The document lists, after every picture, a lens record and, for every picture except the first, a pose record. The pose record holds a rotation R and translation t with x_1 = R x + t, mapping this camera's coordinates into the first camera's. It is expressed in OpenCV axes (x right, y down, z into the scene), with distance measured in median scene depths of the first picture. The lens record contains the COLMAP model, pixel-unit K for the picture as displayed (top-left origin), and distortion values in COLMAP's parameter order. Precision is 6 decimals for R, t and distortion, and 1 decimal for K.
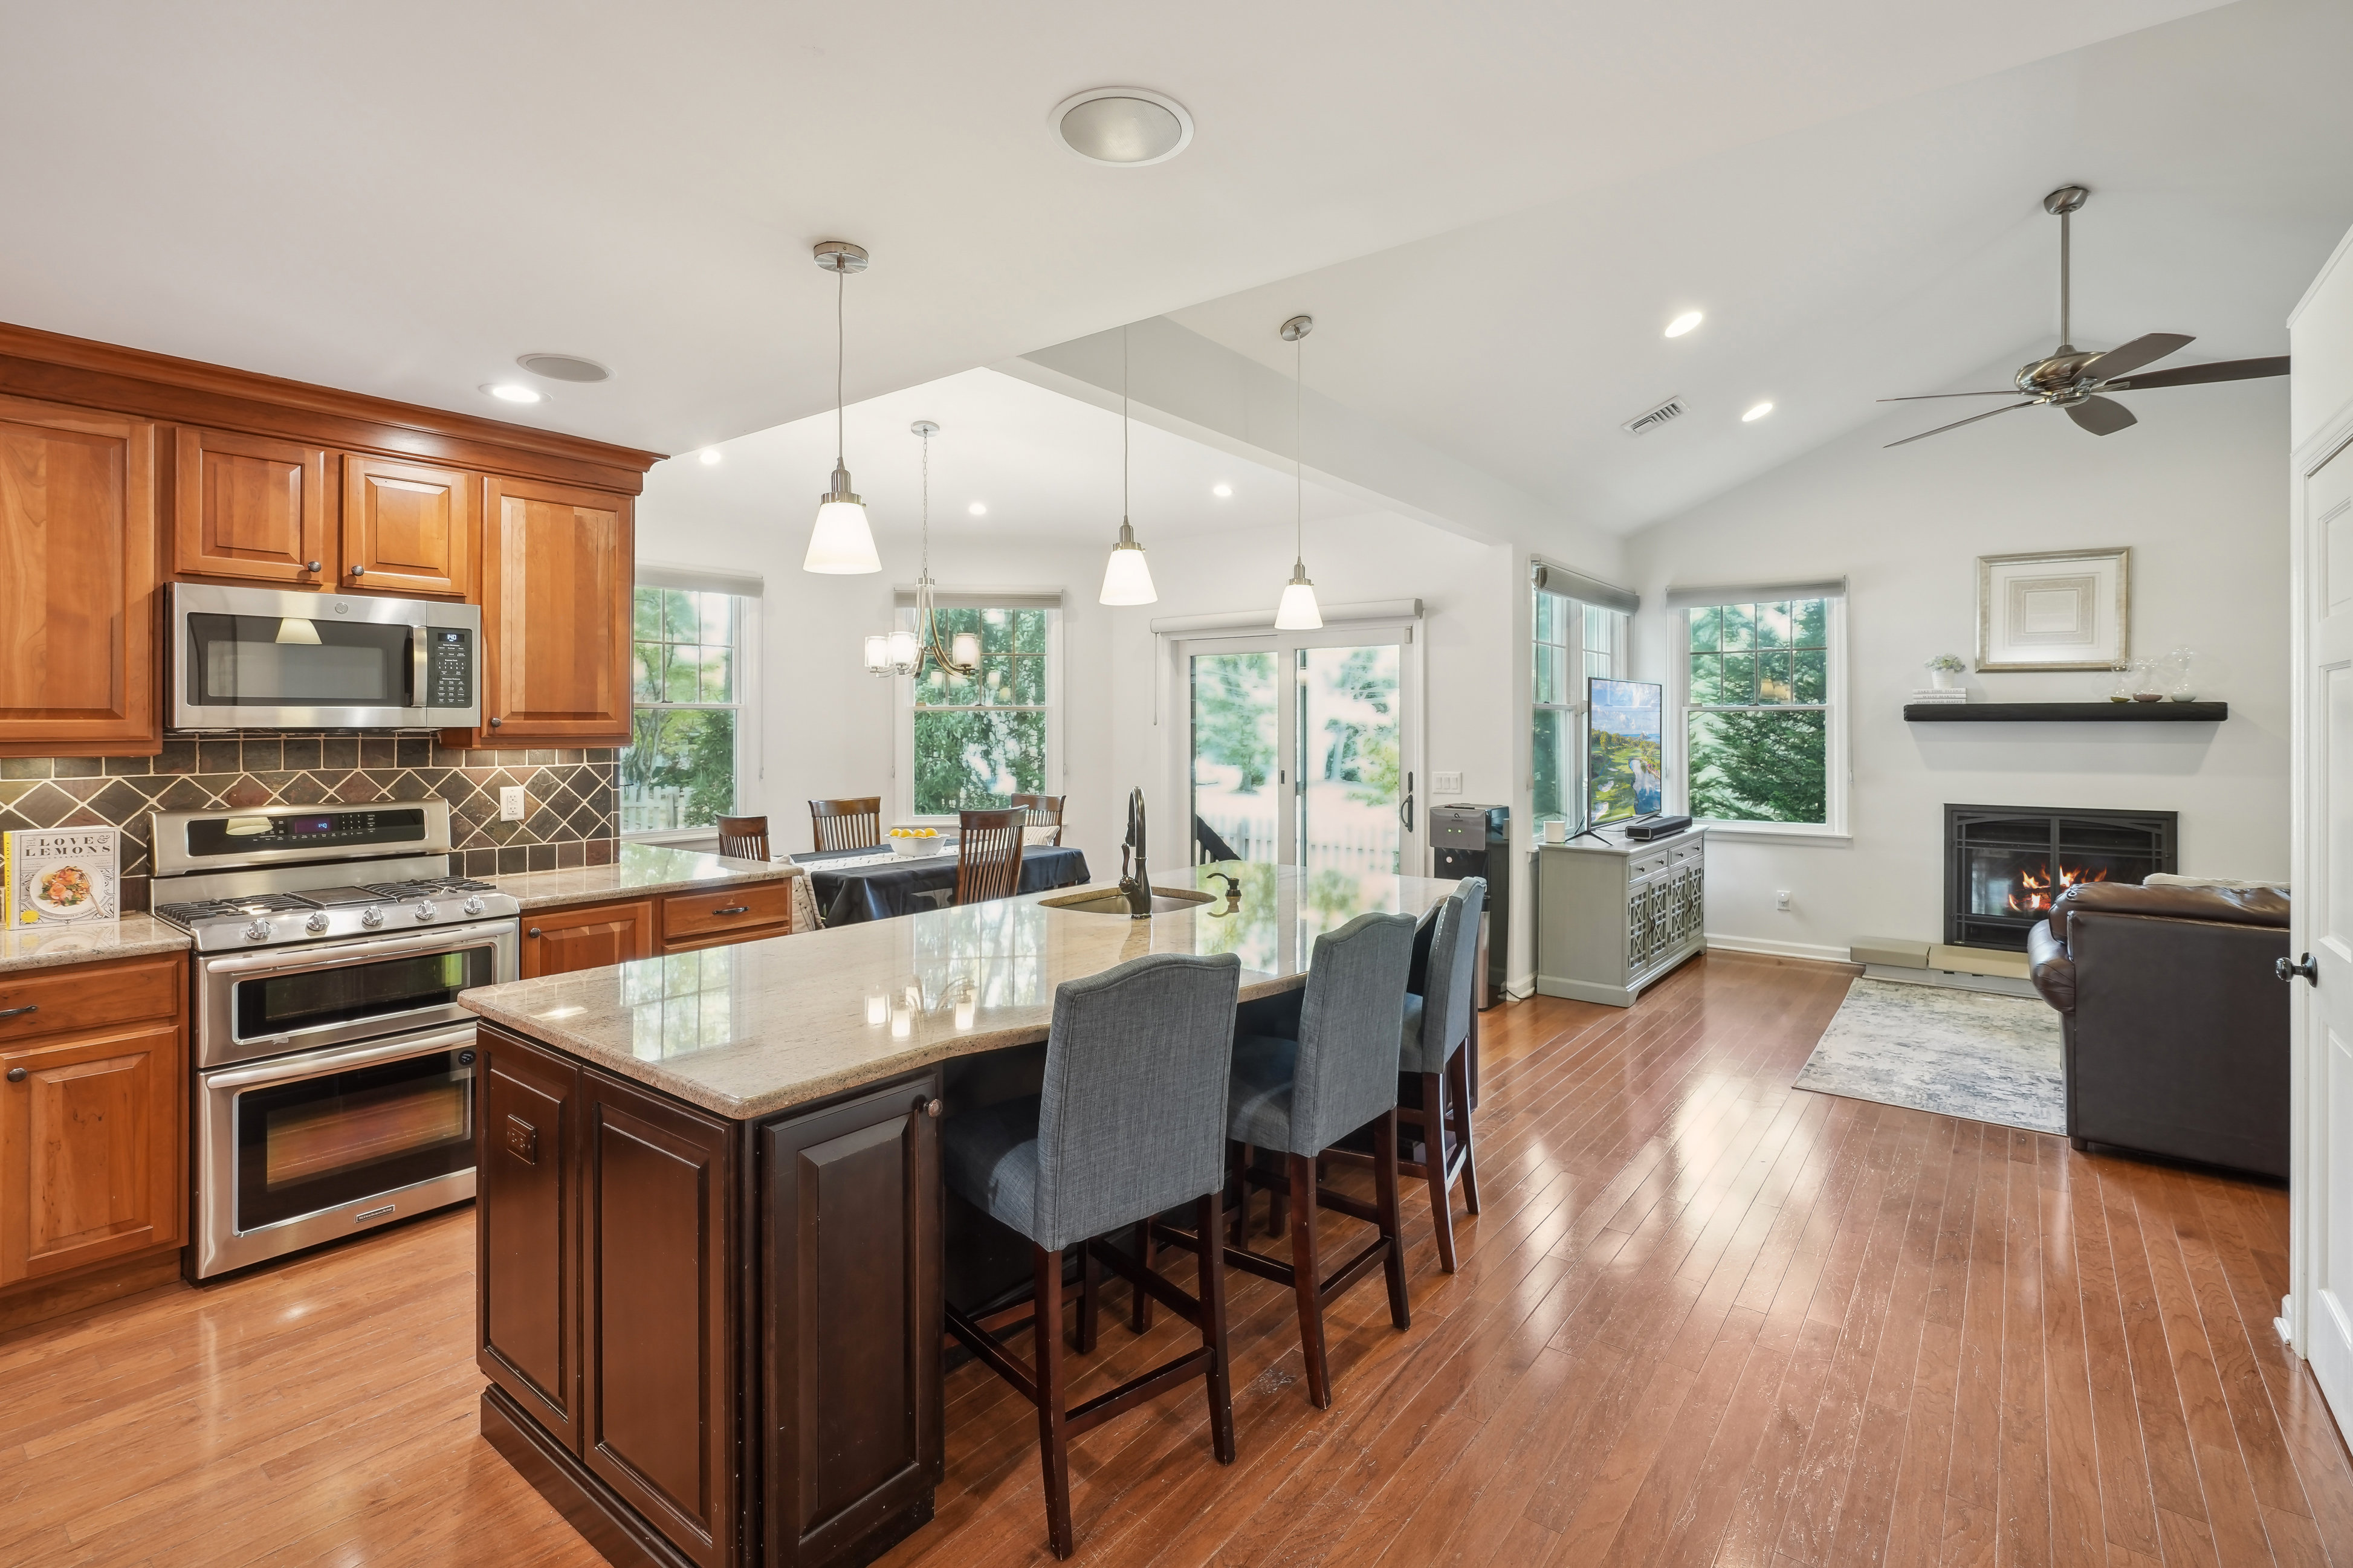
lens RADIAL K [[1098.1, 0, 1163.3], [0, 1098.1, 729.1], [0, 0, 1]] dist [-0.010585, 0.001762]
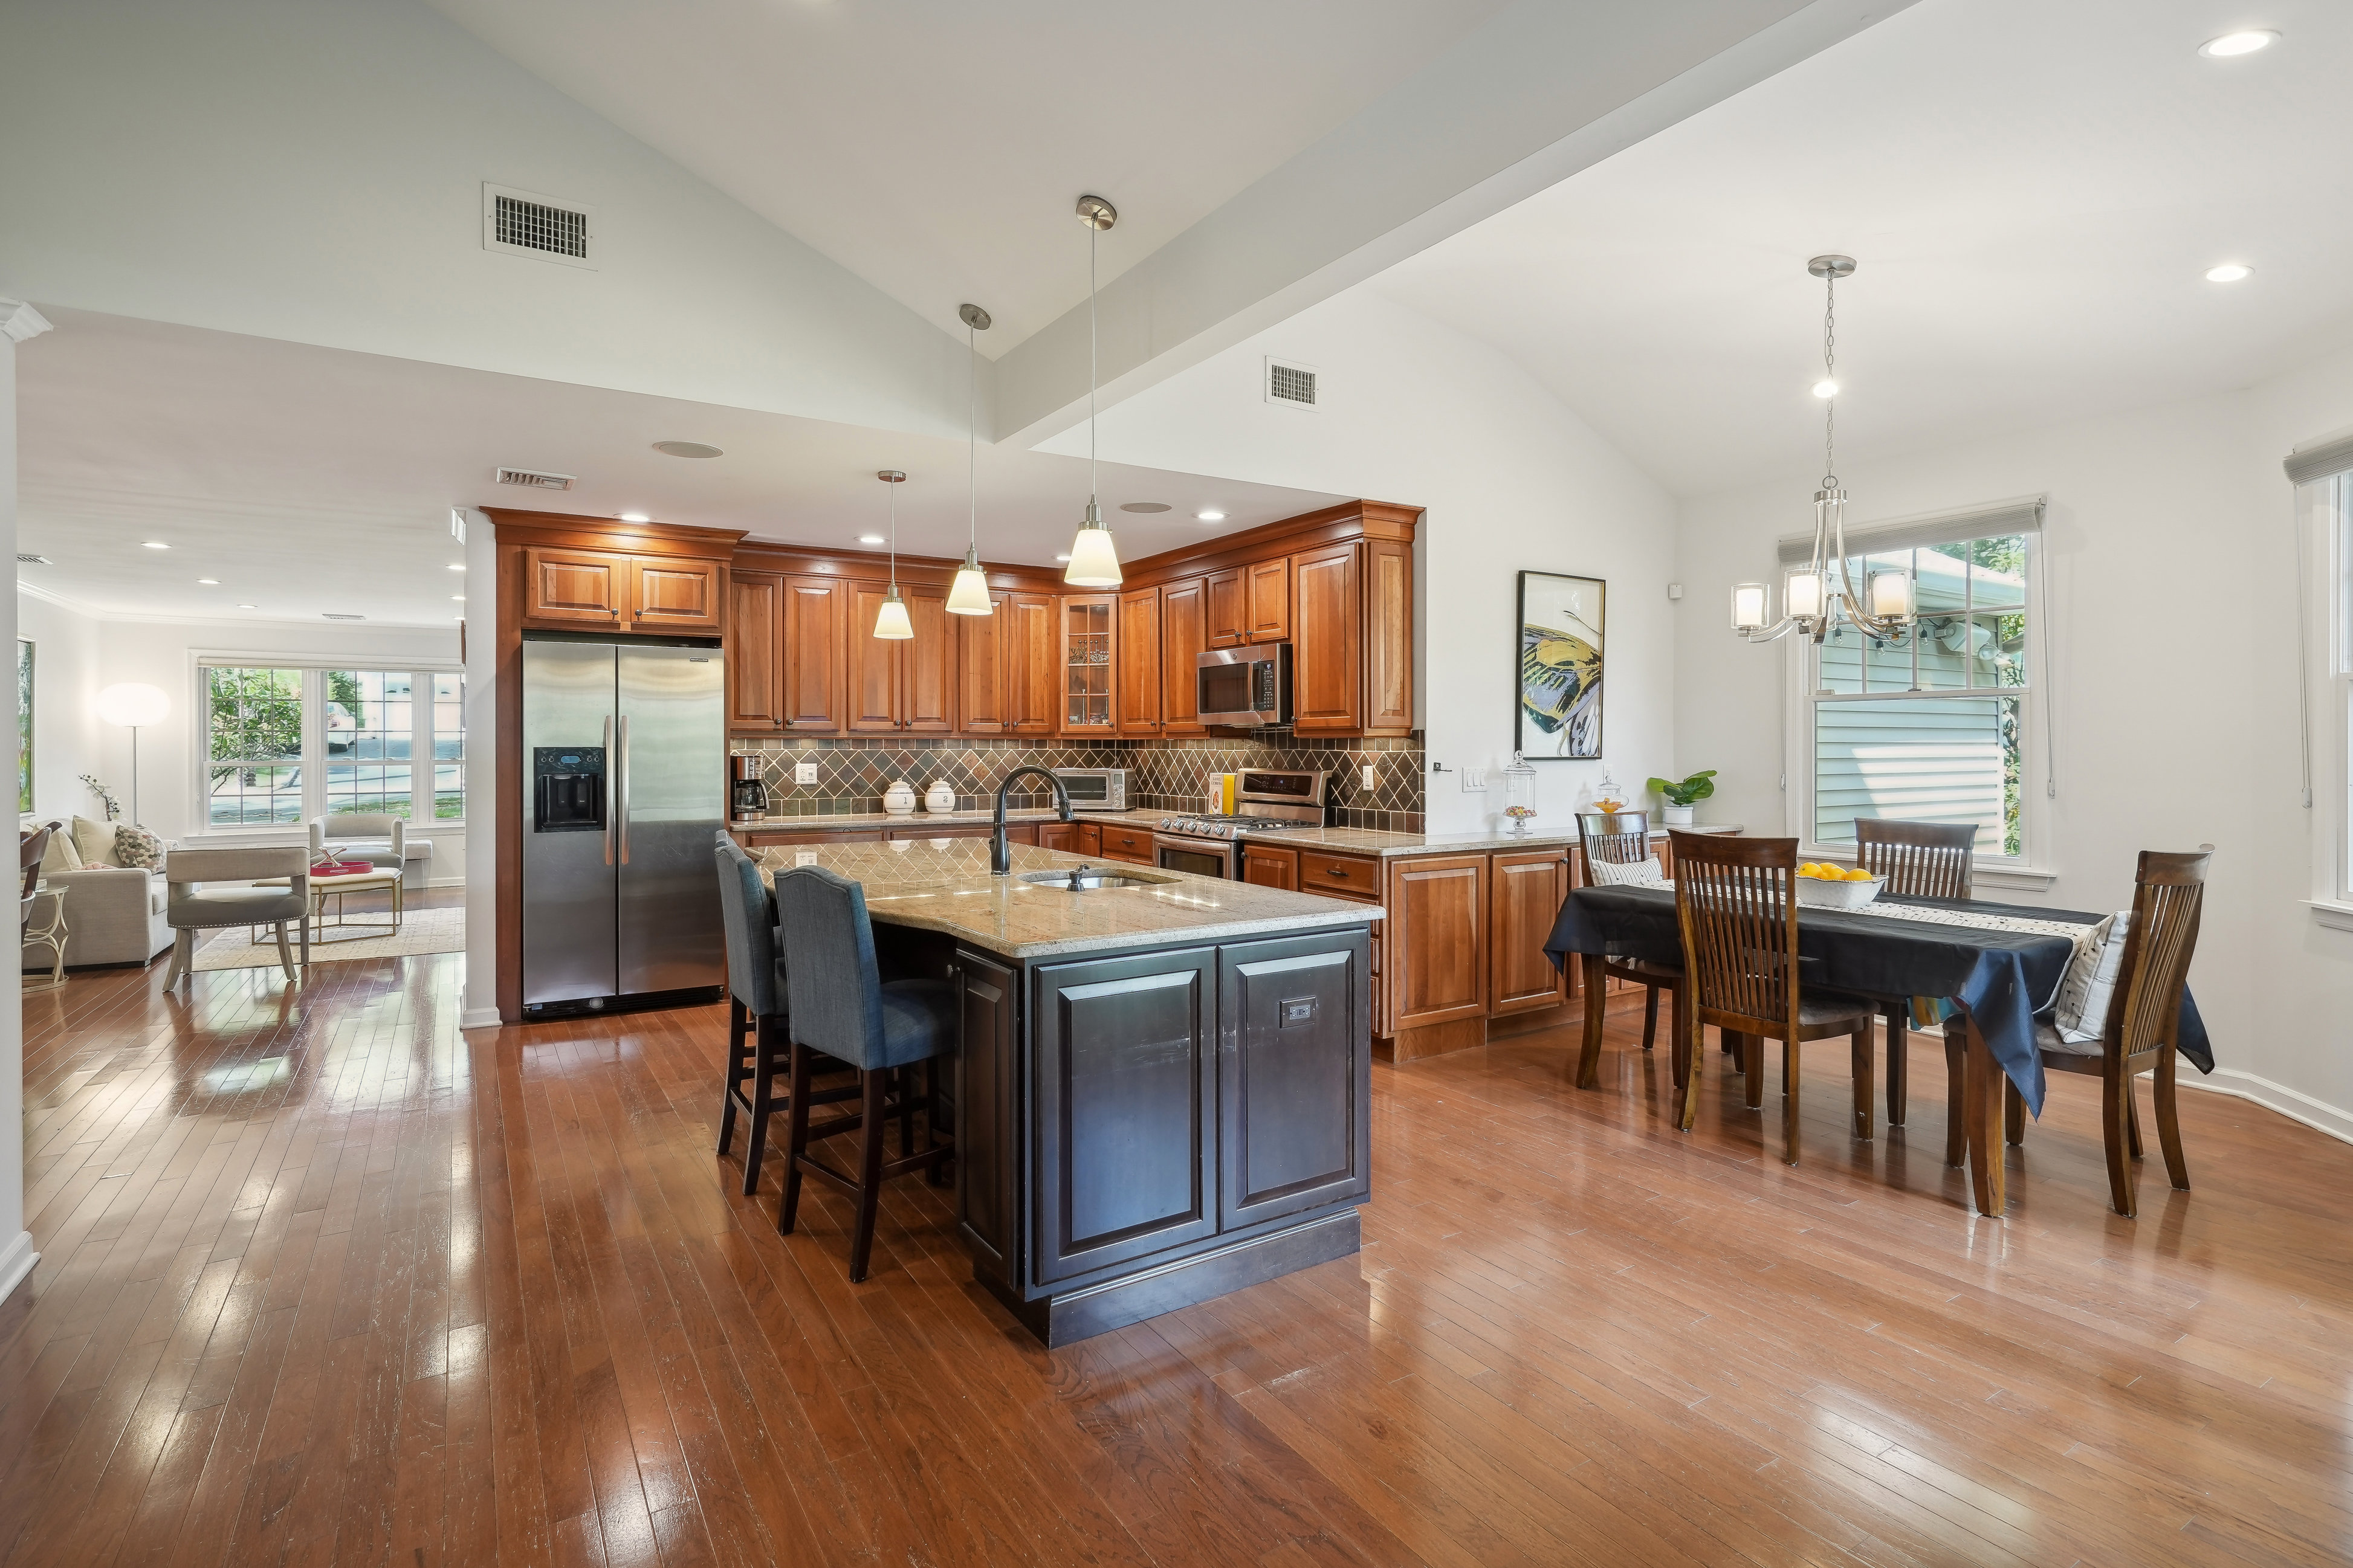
lens RADIAL K [[1145.3, 0, 1173.0], [0, 1145.3, 740.5], [0, 0, 1]] dist [-0.005612, 0.002927]
pose [[-0.340887, -0.001907, -0.940102, 0.889240], [-0.001545, 0.999998, -0.001469, 0.024425], [0.940103, 0.000951, -0.340889, 1.328698]]
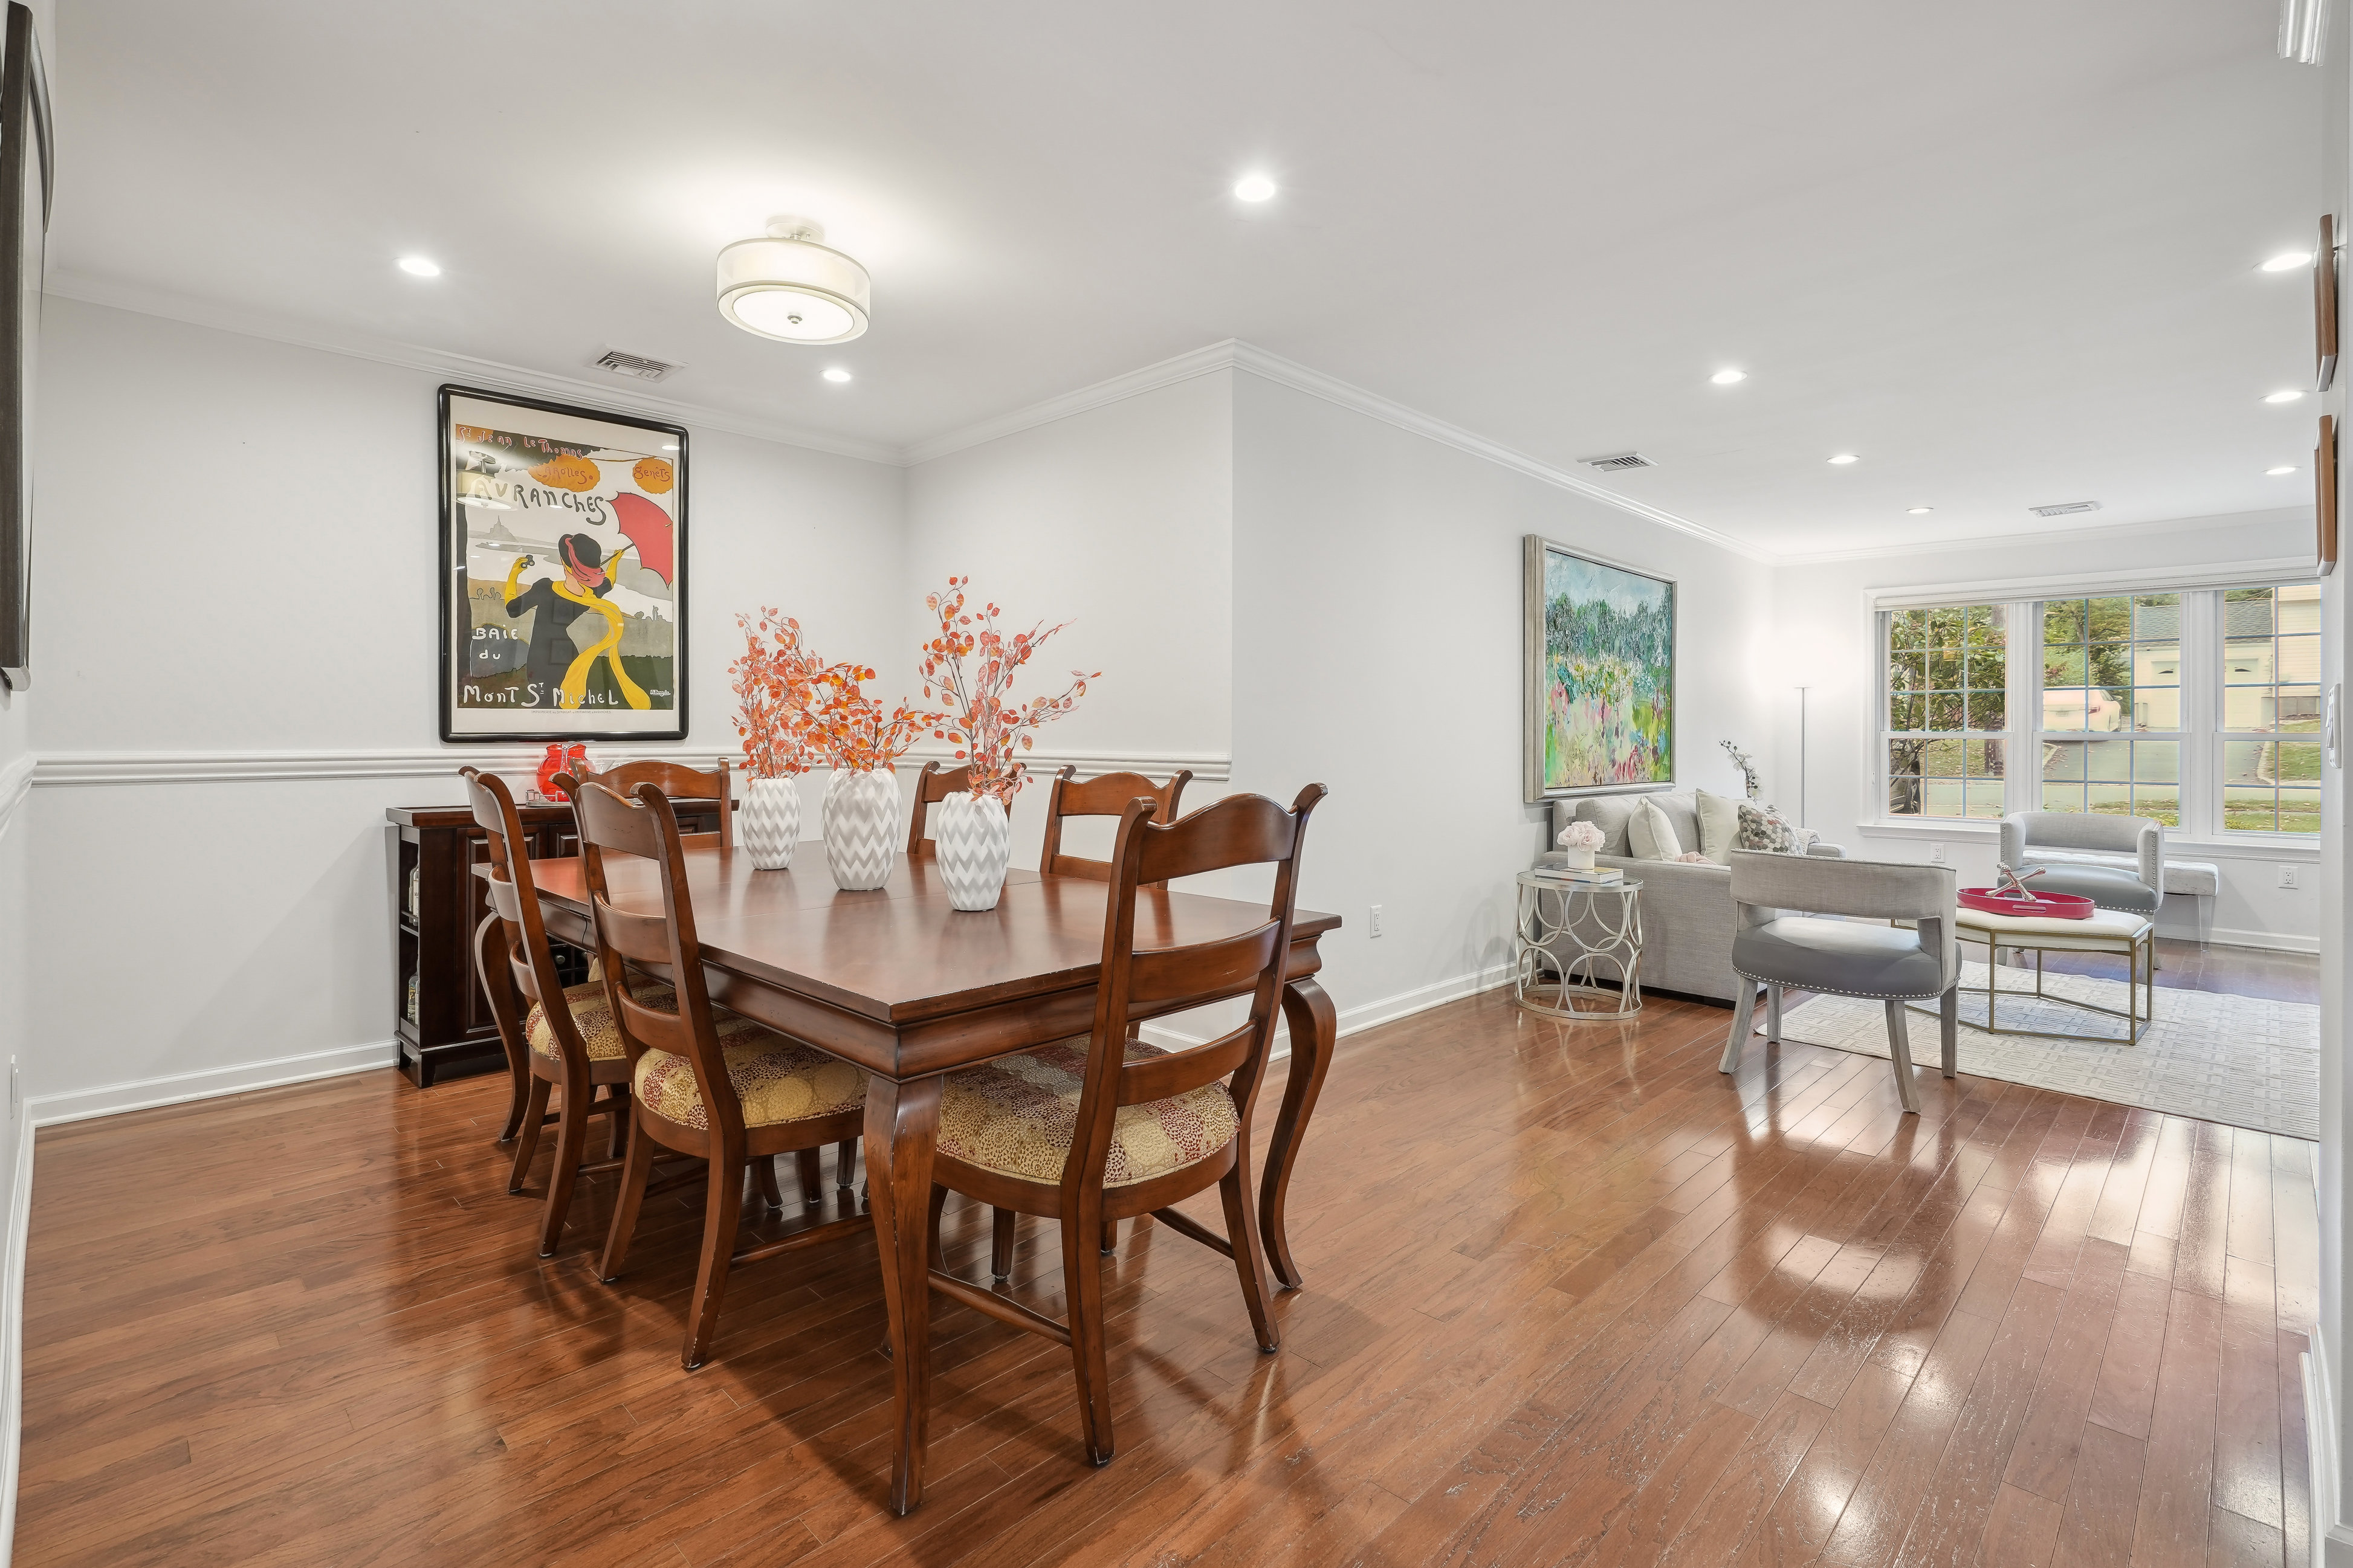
lens RADIAL K [[1098.1, 0, 1178.2], [0, 1098.1, 739.5], [0, 0, 1]] dist [-0.010585, 0.001762]
pose [[-0.993170, -0.004957, 0.116567, 0.215479], [-0.004193, 0.999968, 0.006798, 0.078561], [-0.116597, 0.006262, -0.993160, 0.447009]]
